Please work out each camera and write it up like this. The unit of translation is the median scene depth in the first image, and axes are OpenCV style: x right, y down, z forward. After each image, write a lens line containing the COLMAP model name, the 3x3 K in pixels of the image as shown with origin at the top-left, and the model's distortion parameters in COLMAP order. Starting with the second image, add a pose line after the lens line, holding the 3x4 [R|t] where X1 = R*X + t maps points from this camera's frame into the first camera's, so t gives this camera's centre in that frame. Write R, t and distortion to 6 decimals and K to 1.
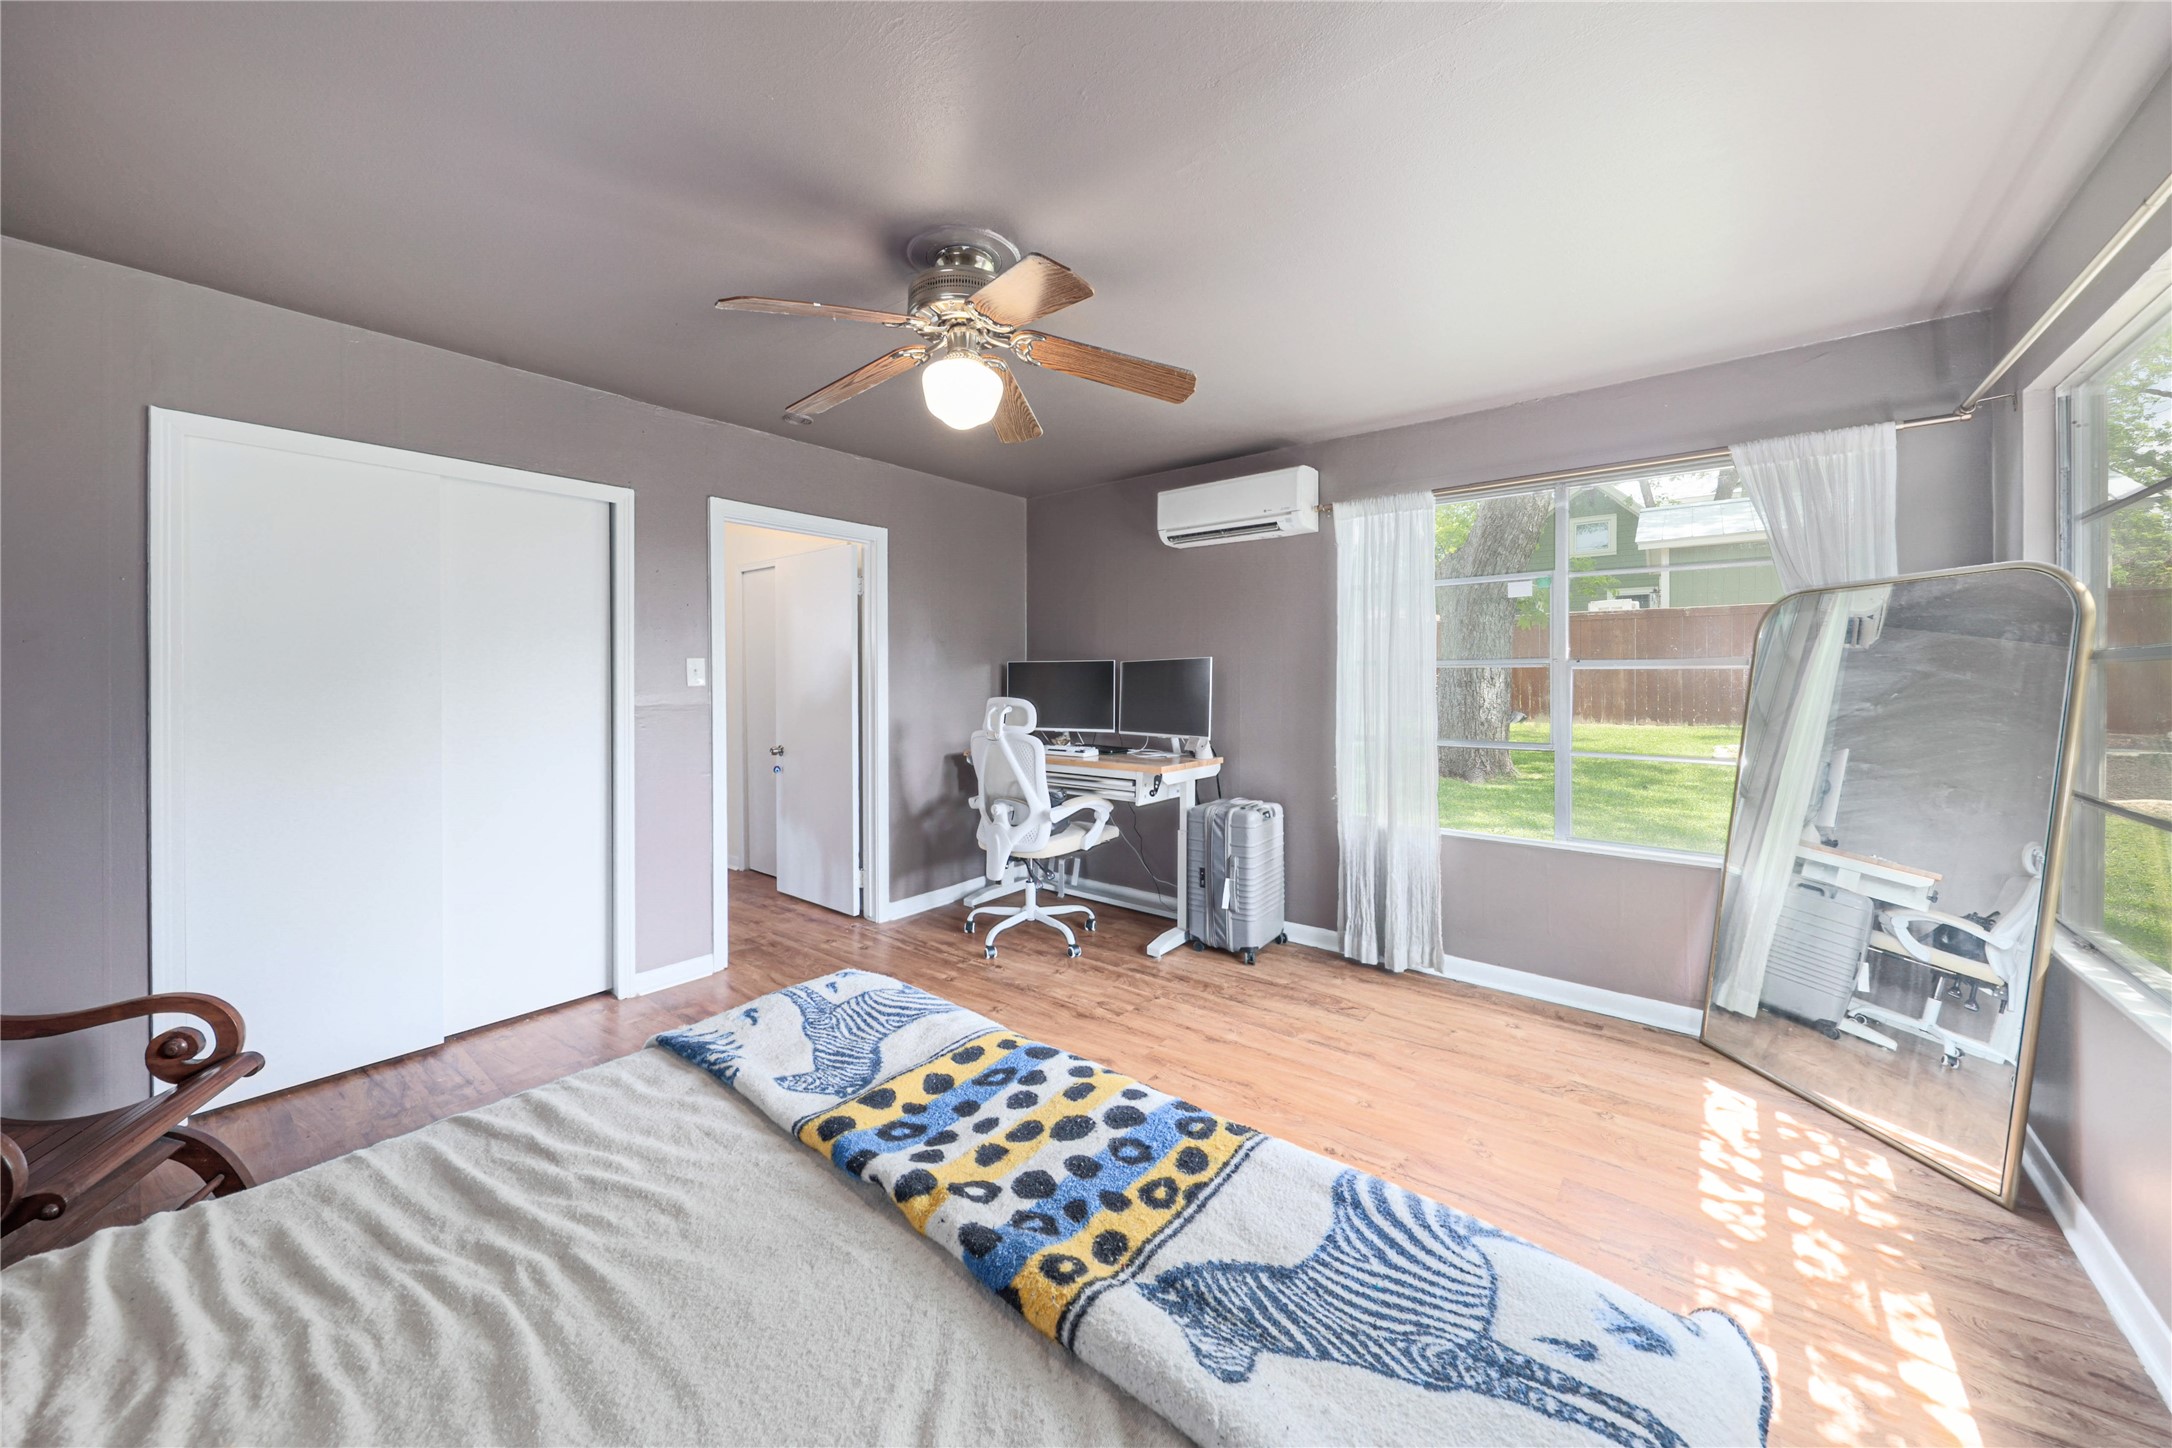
lens RADIAL K [[769.3, 0, 1098.3], [0, 769.3, 683.4], [0, 0, 1]] dist [0.000257, -0.001466]
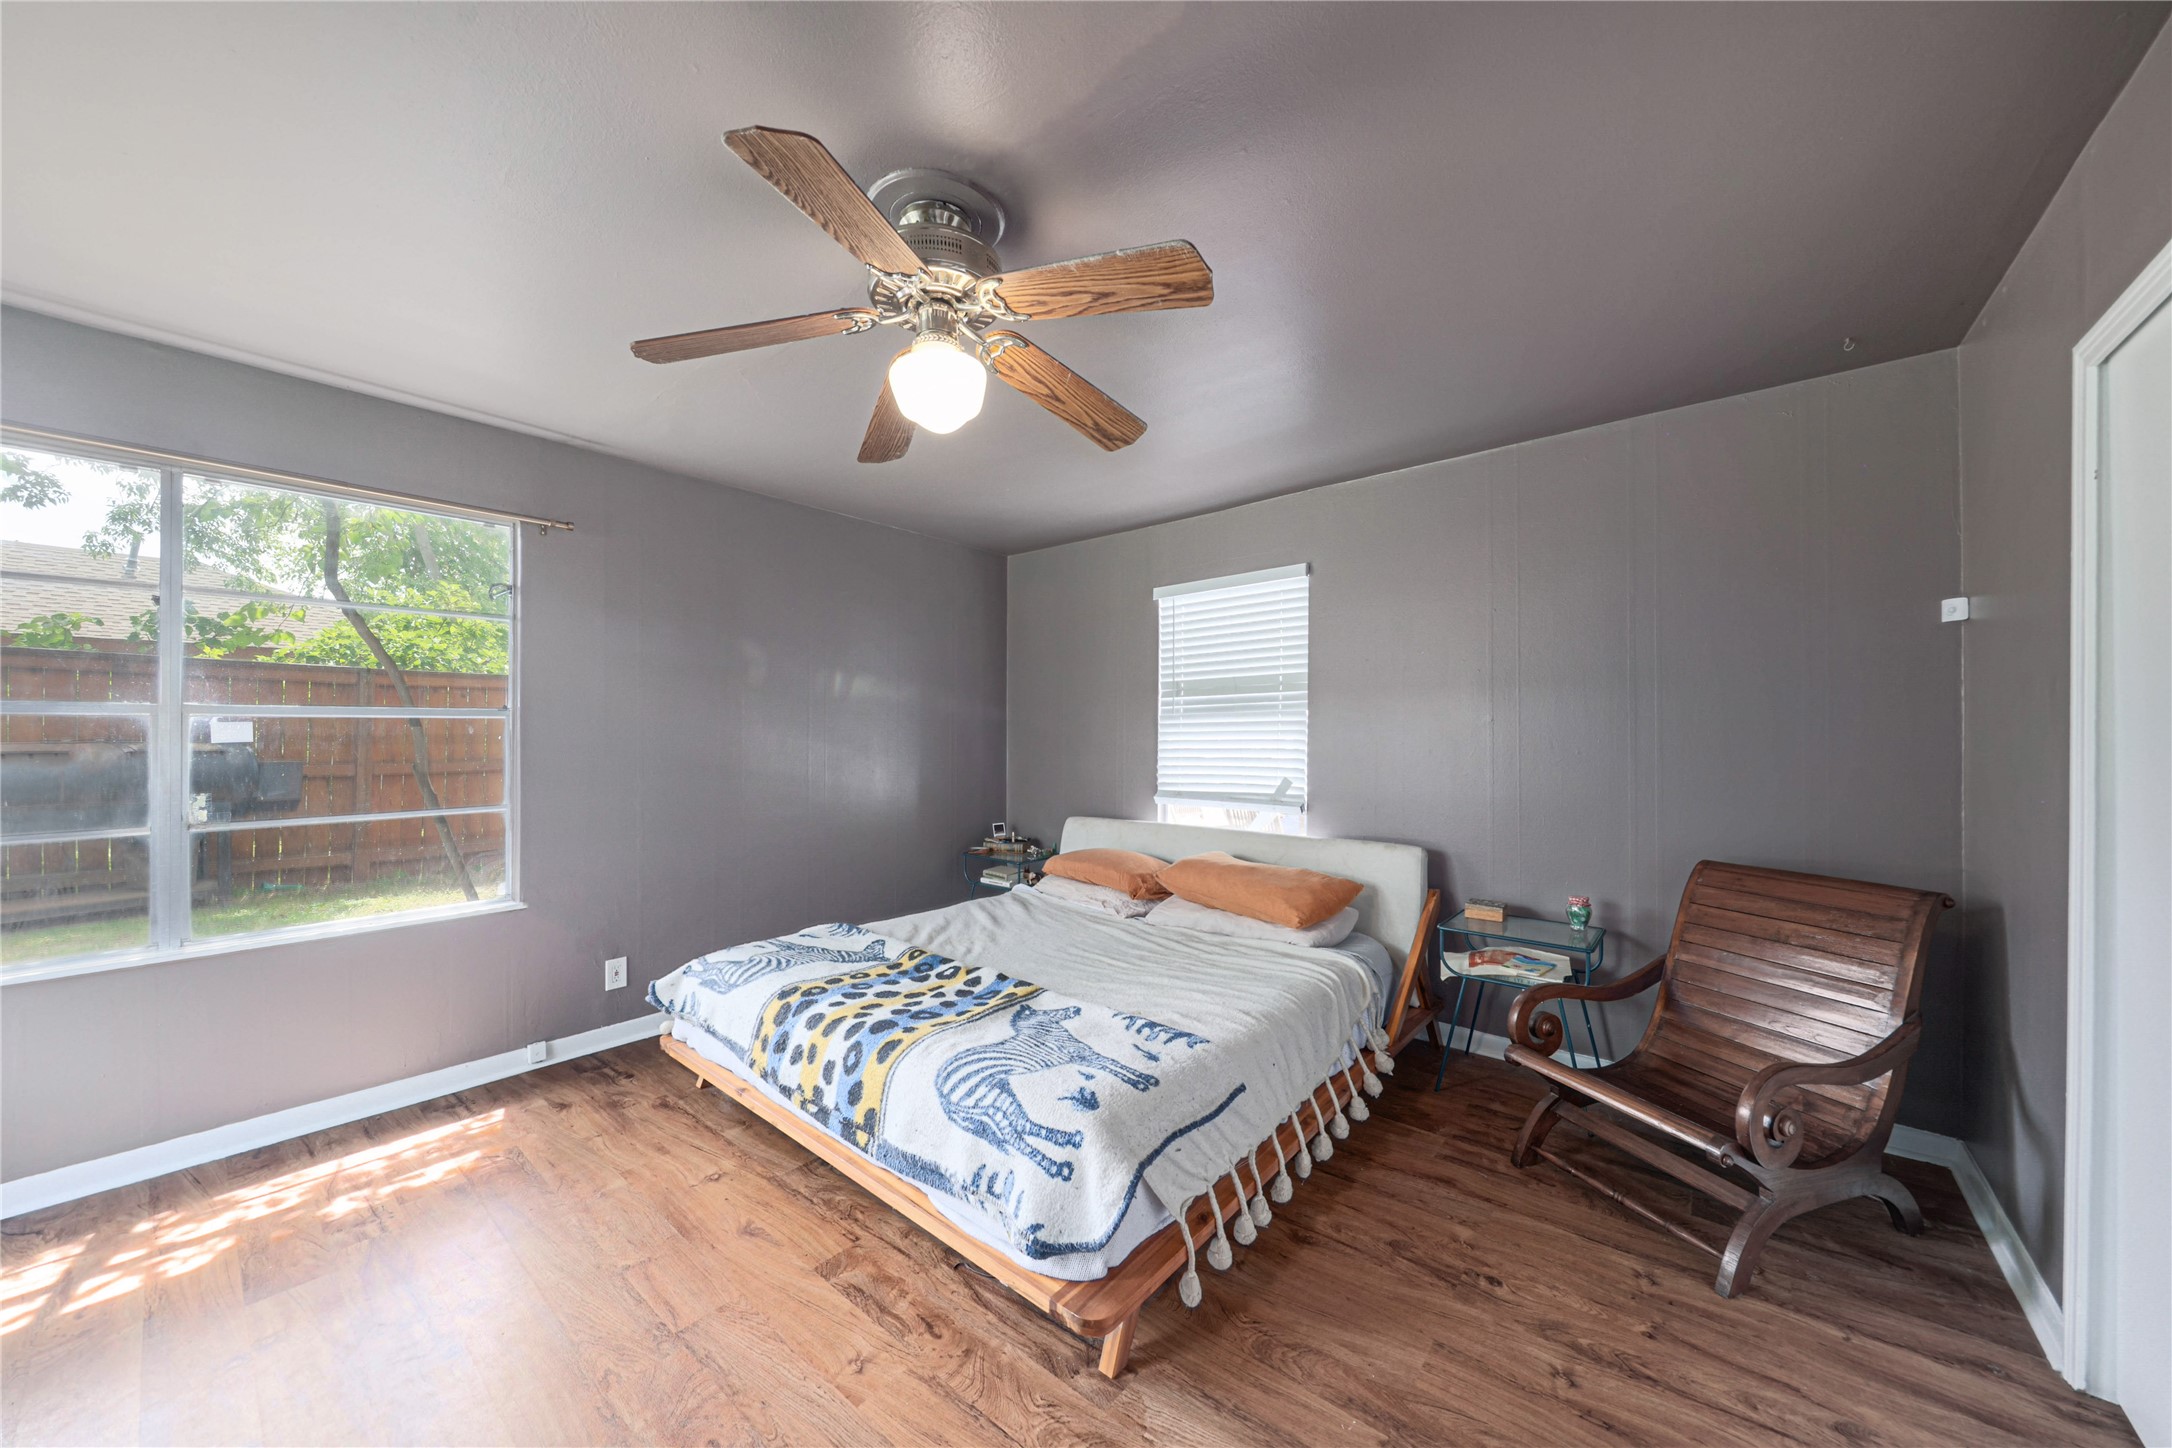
lens RADIAL K [[769.3, 0, 1098.8], [0, 769.3, 725.1], [0, 0, 1]] dist [0.000257, -0.001466]
pose [[-0.999810, -0.003706, 0.019155, -0.393863], [-0.003686, 0.999993, 0.001055, -0.017678], [-0.019159, 0.000984, -0.999816, 1.994636]]
